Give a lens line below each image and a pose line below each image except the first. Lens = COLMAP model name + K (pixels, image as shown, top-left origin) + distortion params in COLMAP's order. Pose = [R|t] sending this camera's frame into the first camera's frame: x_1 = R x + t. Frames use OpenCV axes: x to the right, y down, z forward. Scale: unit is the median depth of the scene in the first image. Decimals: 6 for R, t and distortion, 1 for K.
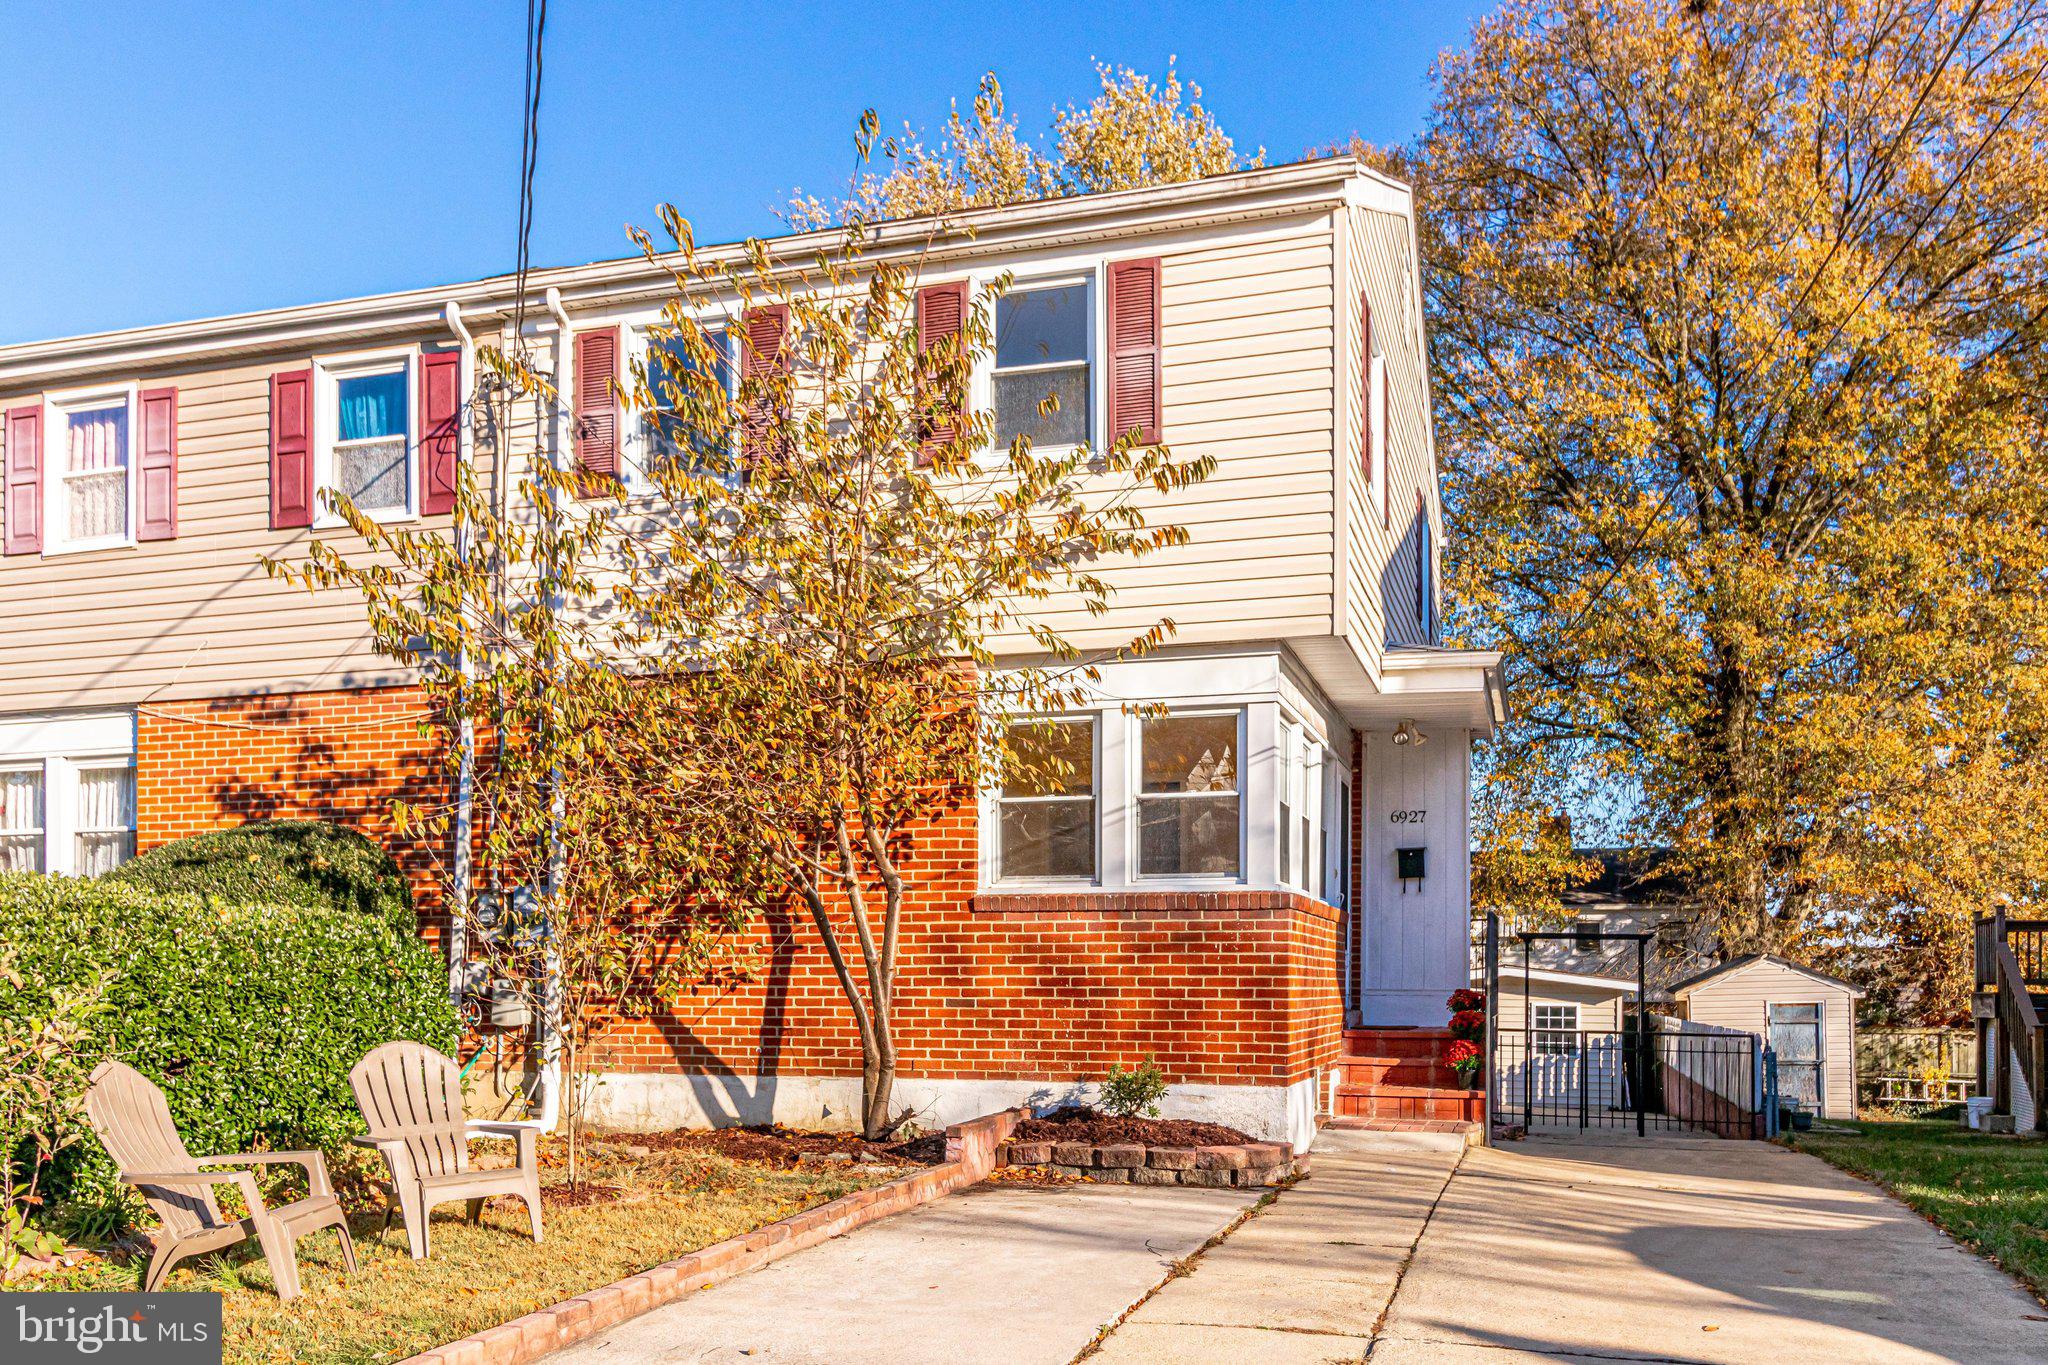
lens RADIAL K [[1714.7, 0, 1033.6], [0, 1714.7, 932.8], [0, 0, 1]] dist [-0.006858, 0.000515]
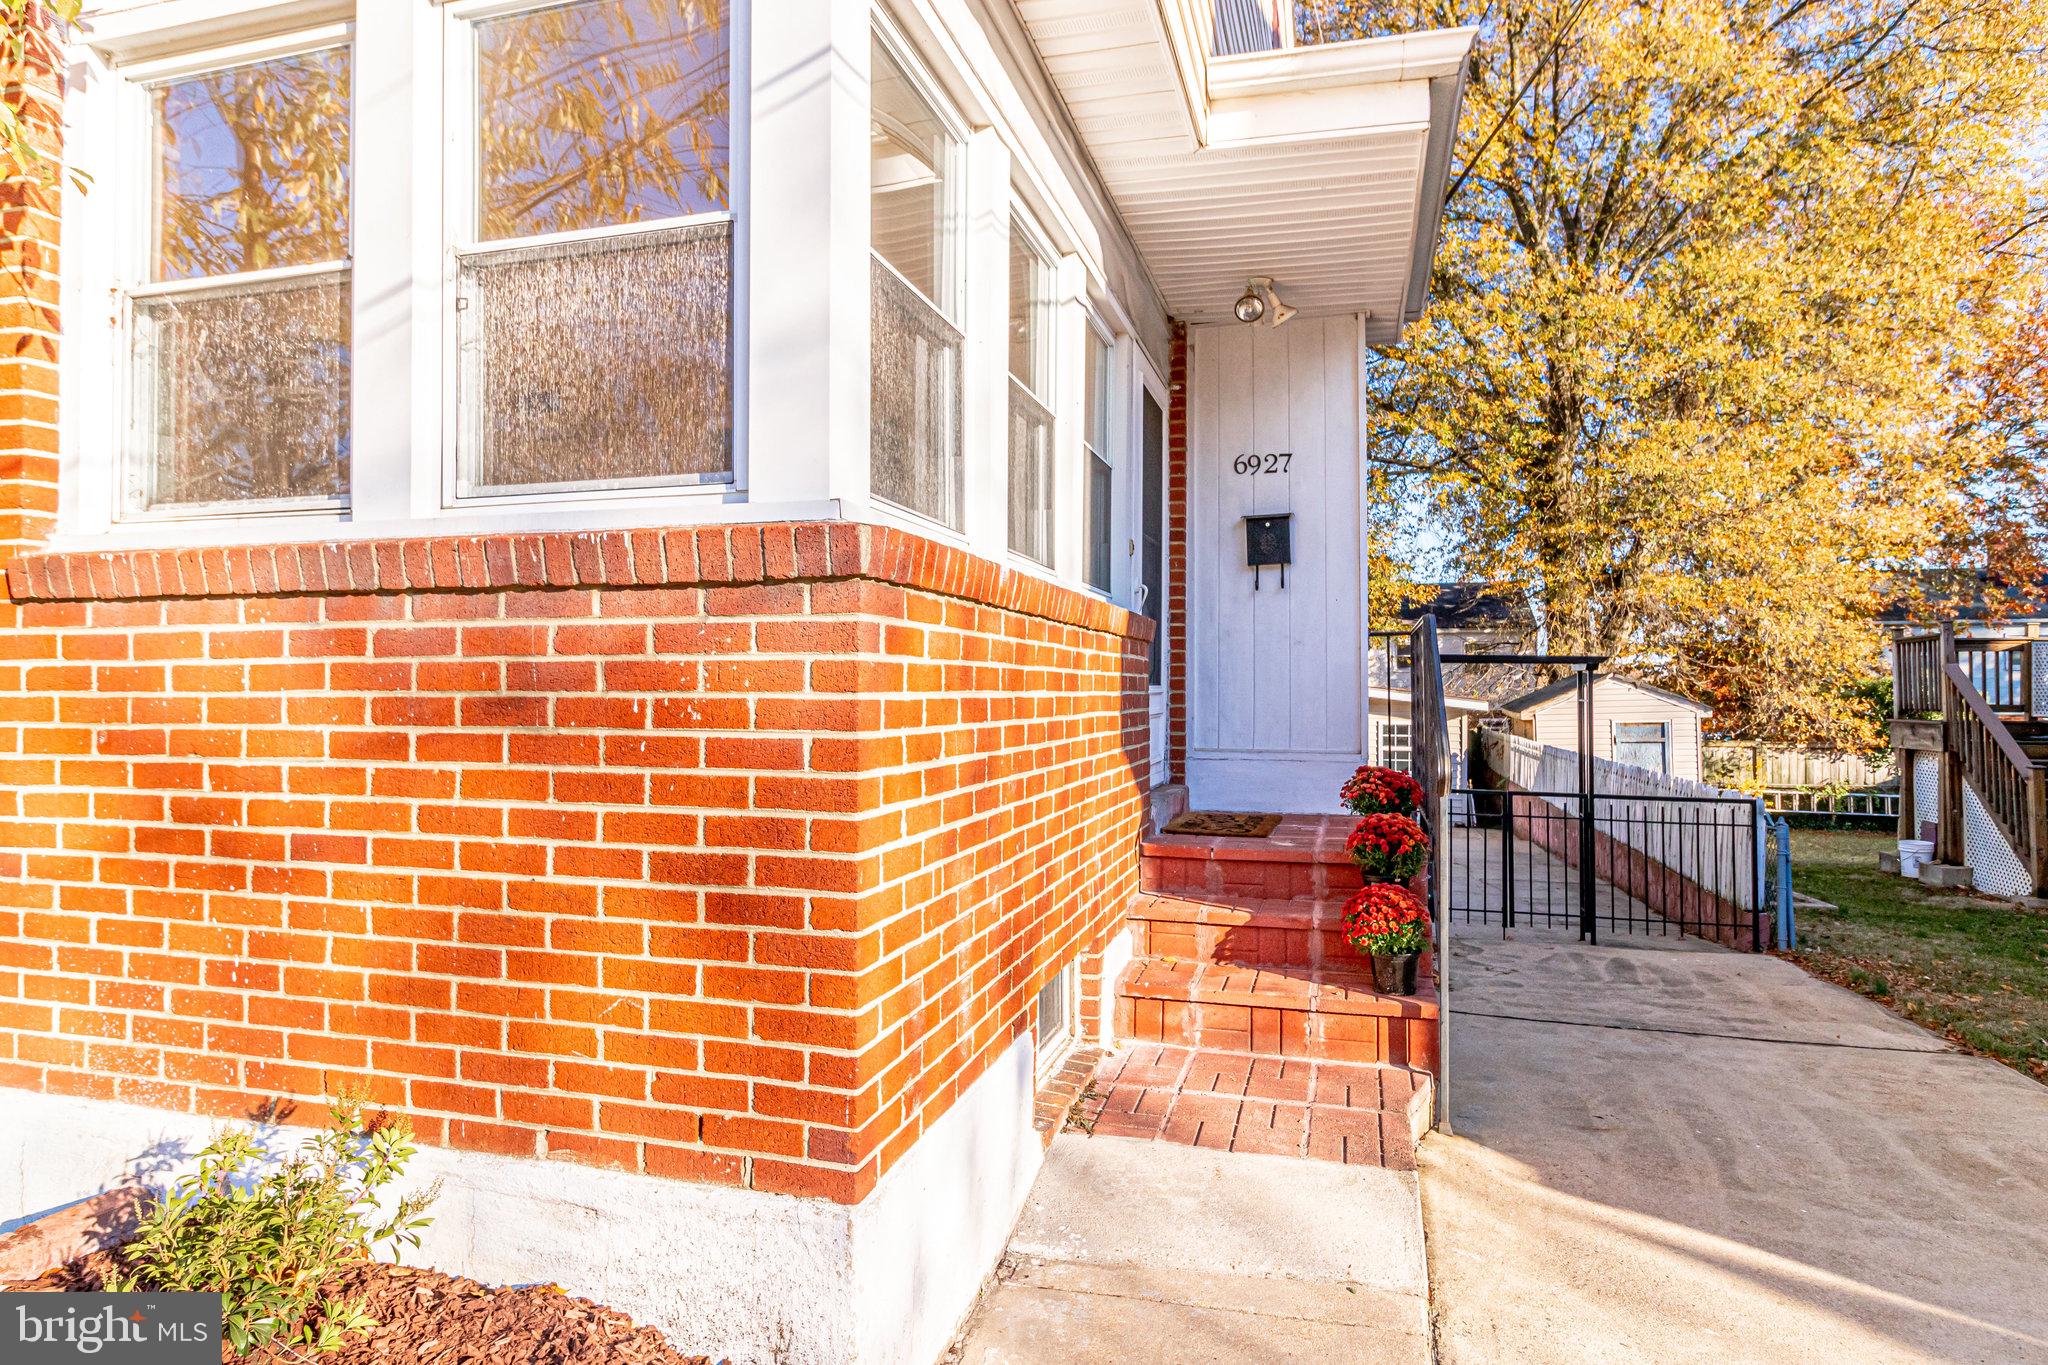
lens RADIAL K [[1191.9, 0, 1017.9], [0, 1191.9, 634.5], [0, 0, 1]] dist [0.004873, -0.000504]
pose [[0.999858, -0.001087, 0.016837, 0.145691], [0.001344, 0.999883, -0.015238, -0.001398], [-0.016818, 0.015258, 0.999742, 0.678194]]
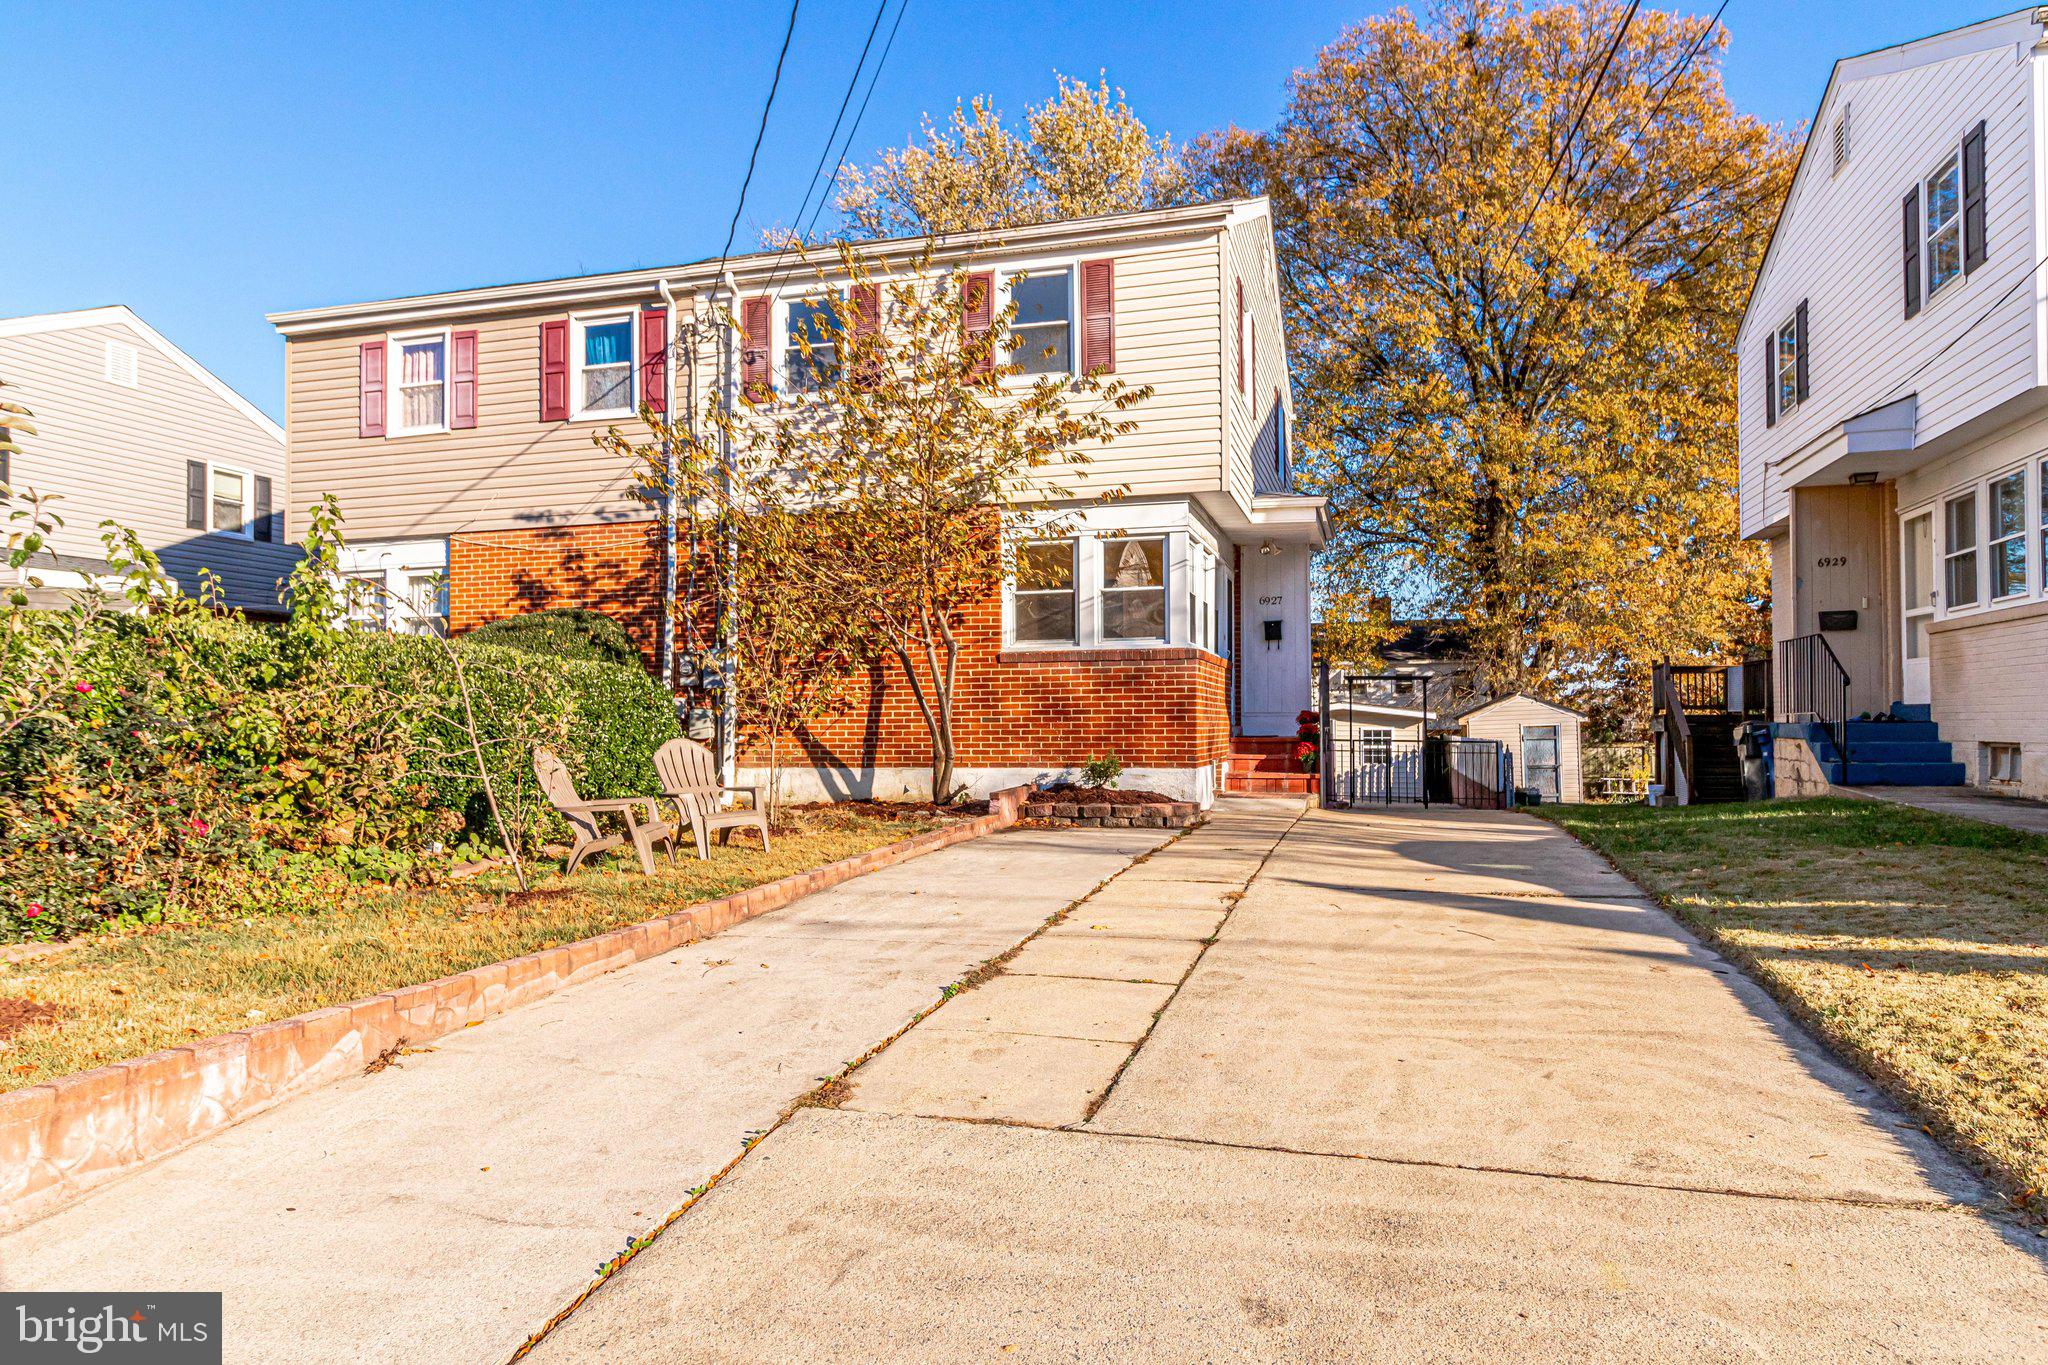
lens RADIAL K [[1284.8, 0, 1024.0], [0, 1284.8, 682.5], [0, 0, 1]] dist [-0.003495, -0.000290]
pose [[0.999767, -0.008736, 0.019763, -0.032254], [0.008802, 0.999956, -0.003251, 0.009224], [-0.019734, 0.003425, 0.999799, -0.179872]]
